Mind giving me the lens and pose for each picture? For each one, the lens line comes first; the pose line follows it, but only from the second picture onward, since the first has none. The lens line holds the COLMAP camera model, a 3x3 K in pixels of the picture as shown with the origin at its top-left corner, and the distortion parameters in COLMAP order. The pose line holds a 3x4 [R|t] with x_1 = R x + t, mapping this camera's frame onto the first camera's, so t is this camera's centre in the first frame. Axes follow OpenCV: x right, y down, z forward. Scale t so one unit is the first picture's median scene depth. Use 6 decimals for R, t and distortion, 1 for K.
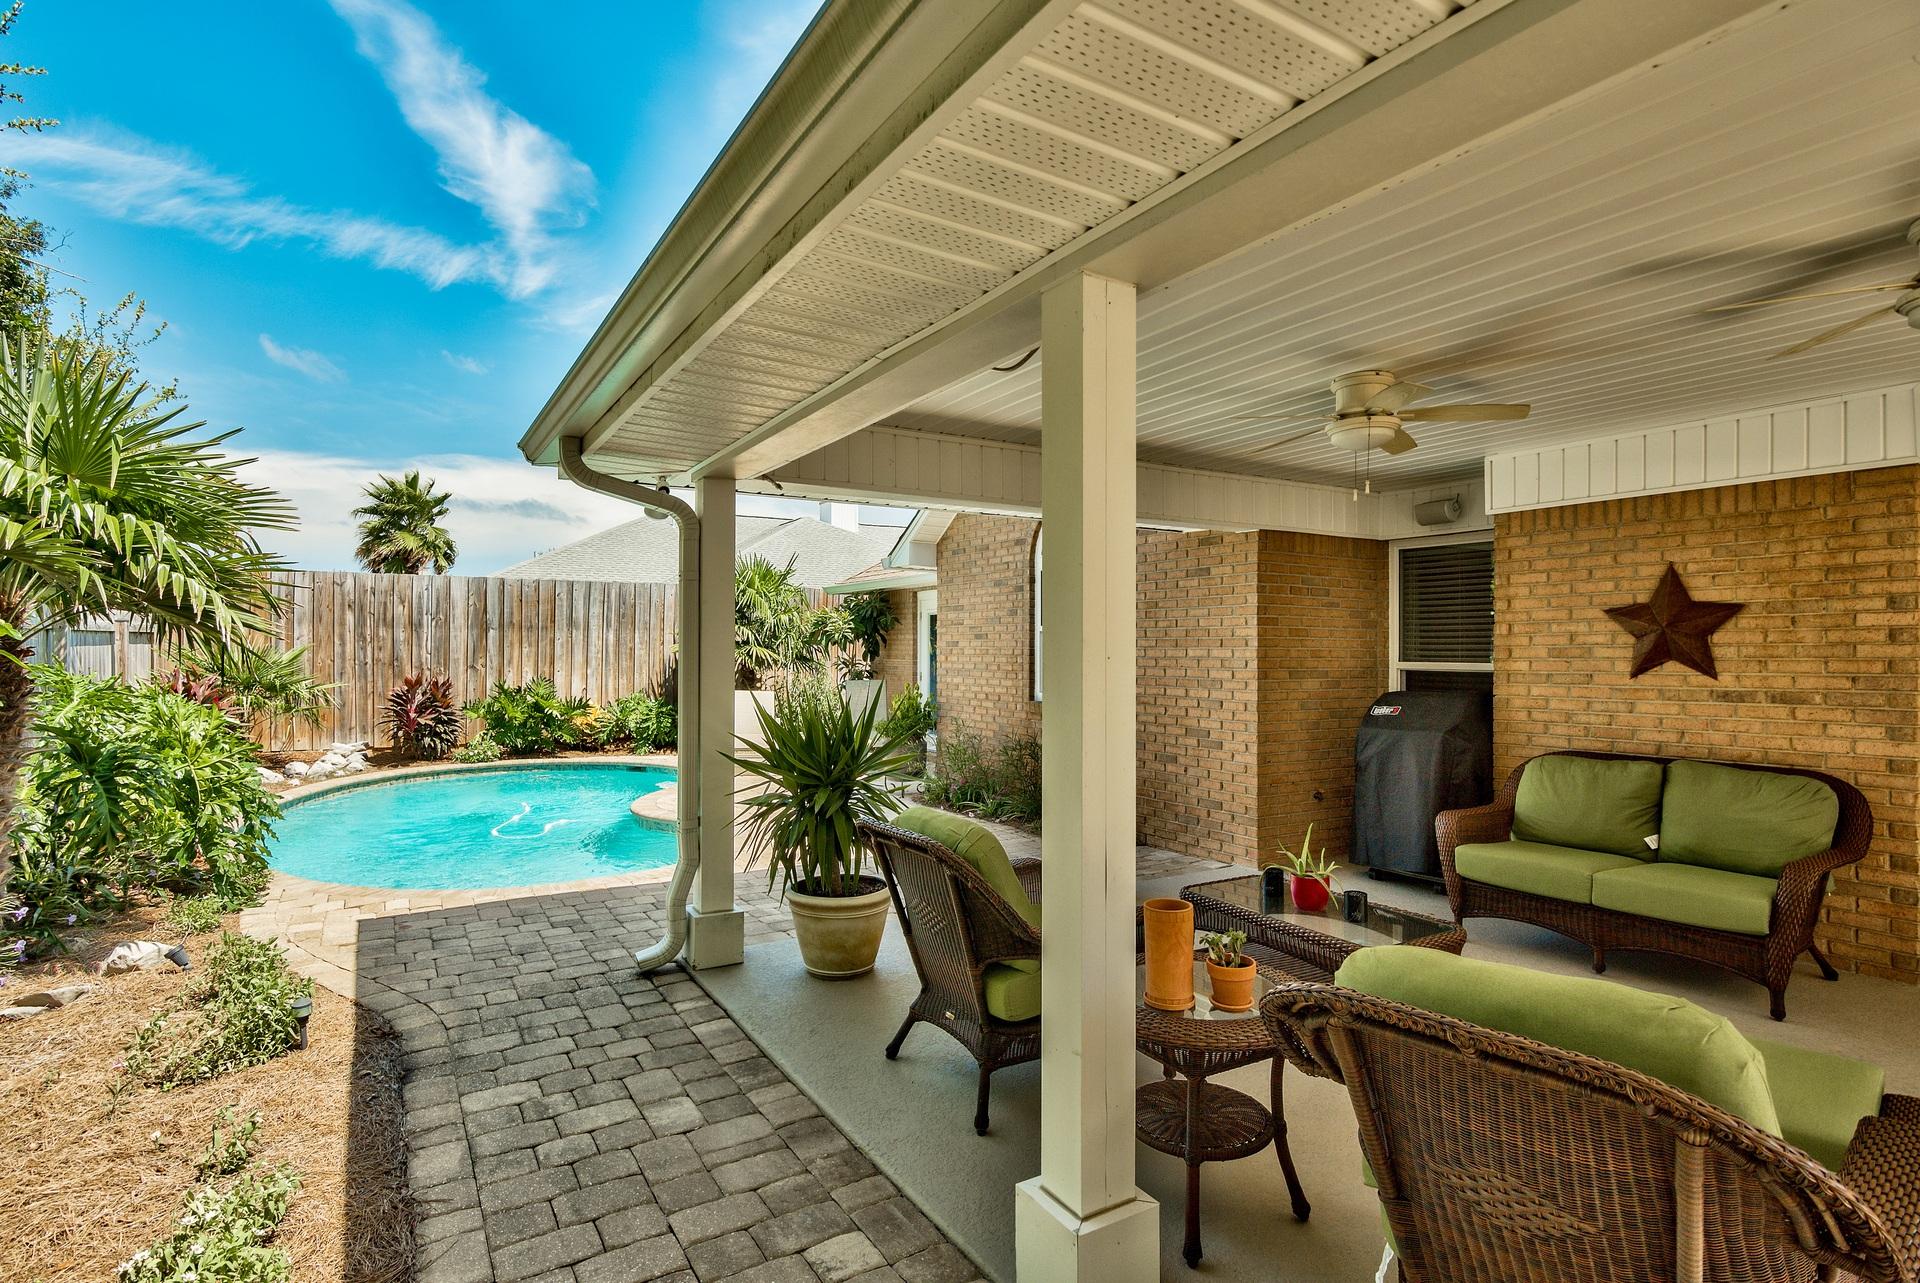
lens RADIAL K [[932.4, 0, 953.7], [0, 932.4, 644.0], [0, 0, 1]] dist [-0.002273, -0.000198]
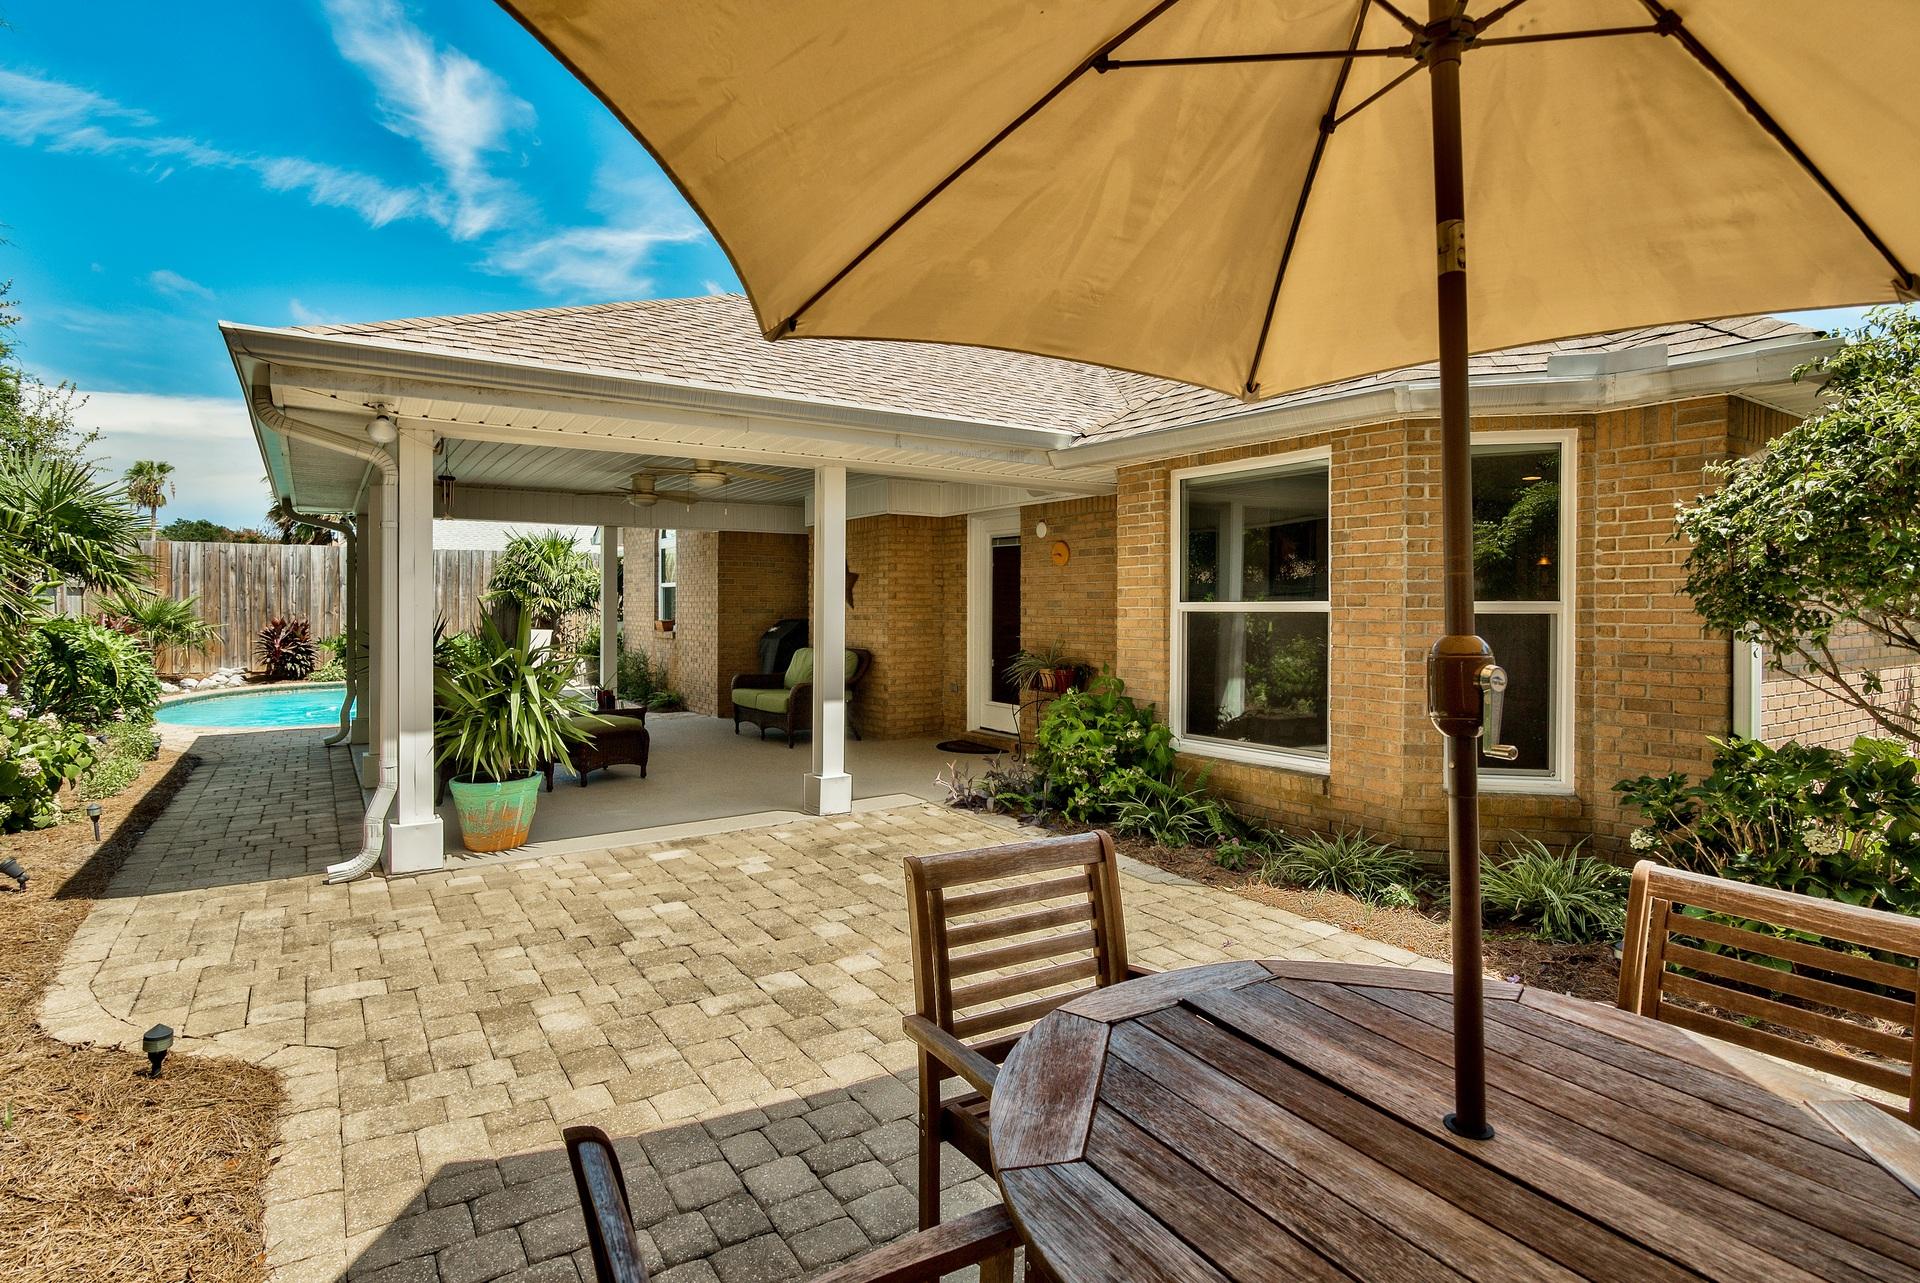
lens RADIAL K [[949.9, 0, 957.6], [0, 949.9, 614.5], [0, 0, 1]] dist [0.002671, 0.000417]
pose [[0.999261, -0.001336, 0.038419, 0.341770], [0.000684, 0.999856, 0.016983, 0.004260], [-0.038436, -0.016944, 0.999117, -0.412019]]
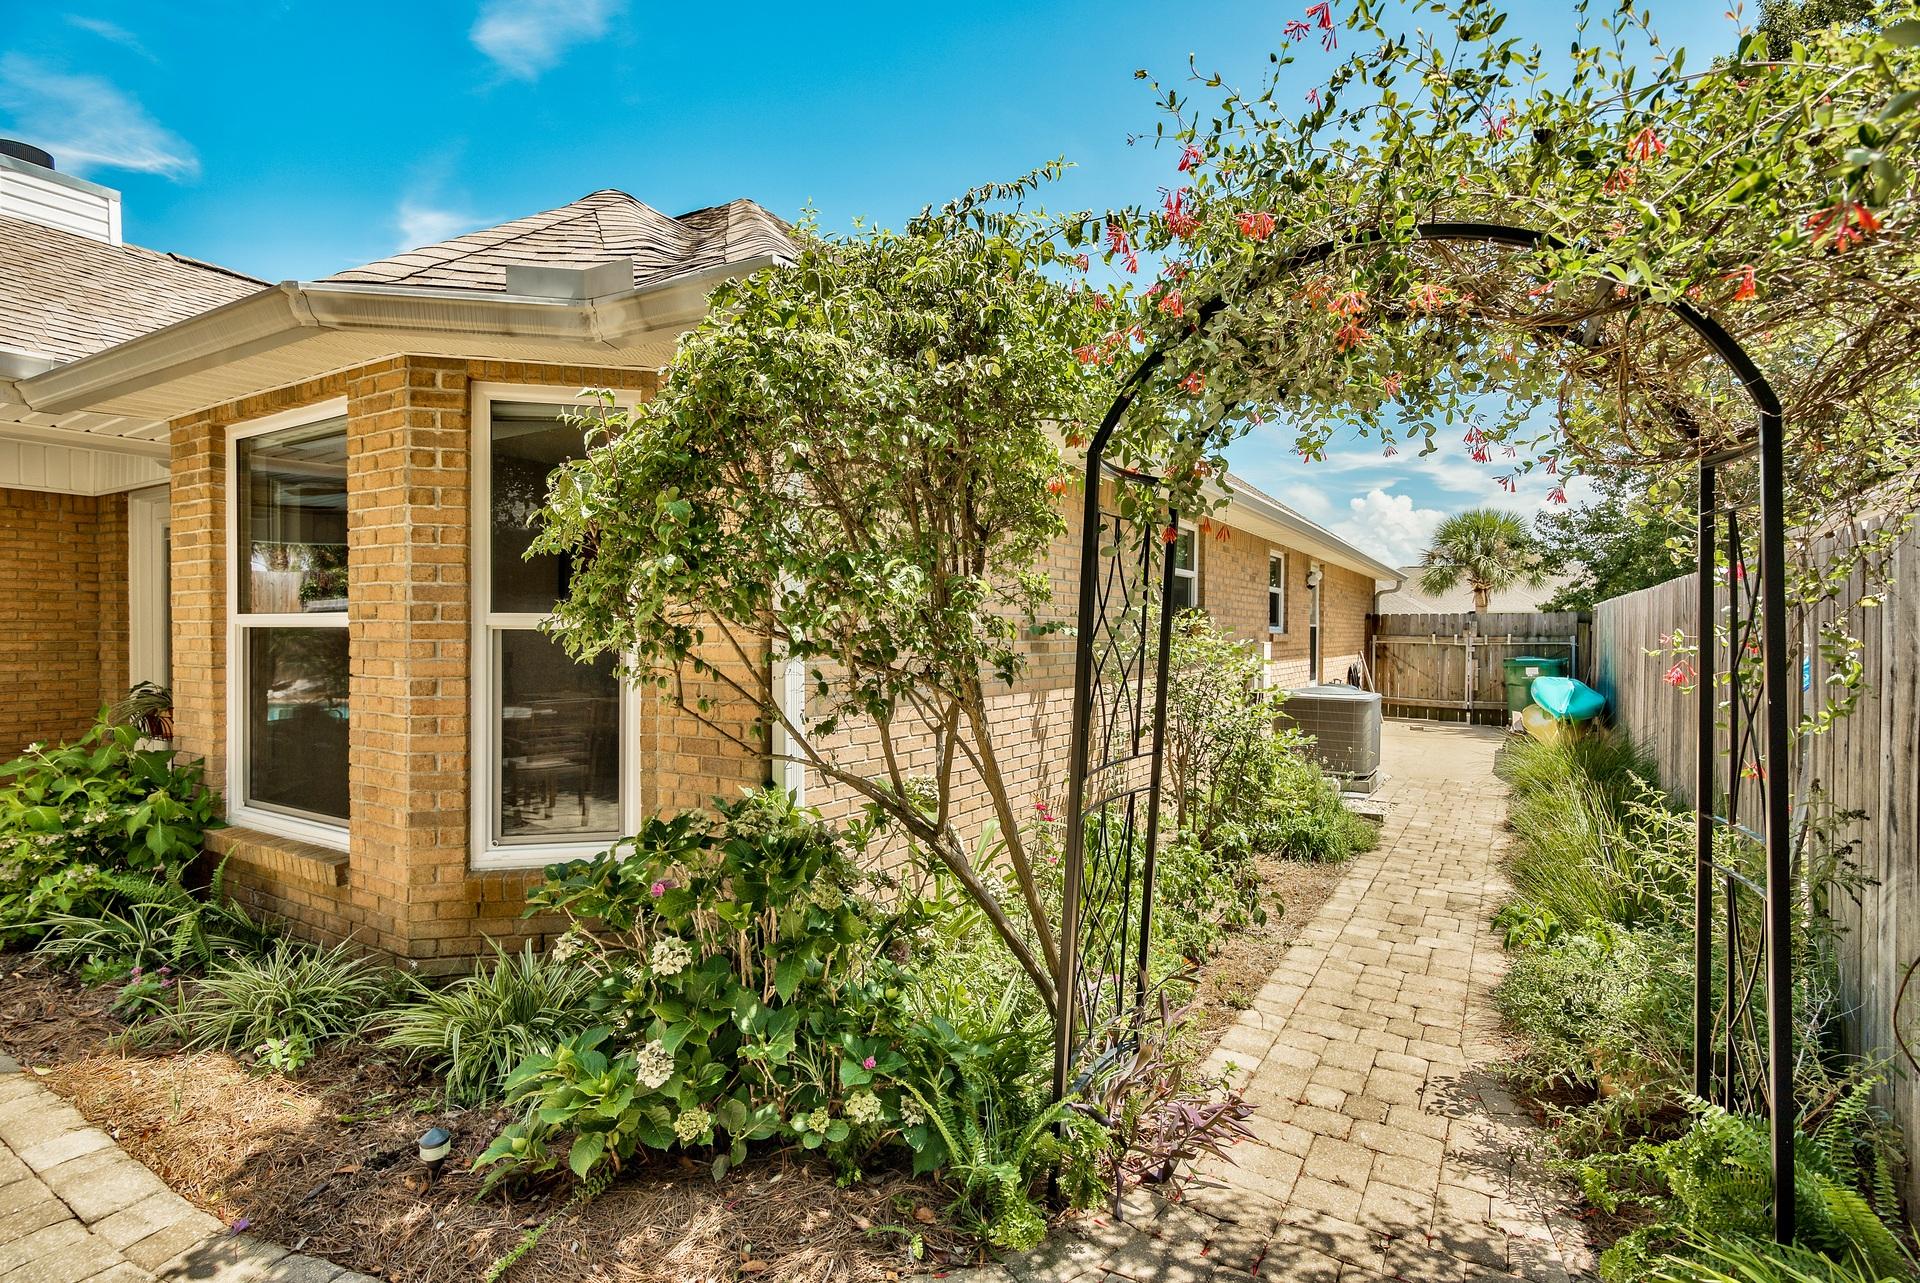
lens RADIAL K [[932.4, 0, 953.7], [0, 932.4, 644.0], [0, 0, 1]] dist [-0.002273, -0.000198]
pose [[0.893188, -0.003146, 0.449673, 0.550062], [-0.007627, 0.999726, 0.022144, 0.007651], [-0.449620, -0.023208, 0.892919, -0.347011]]
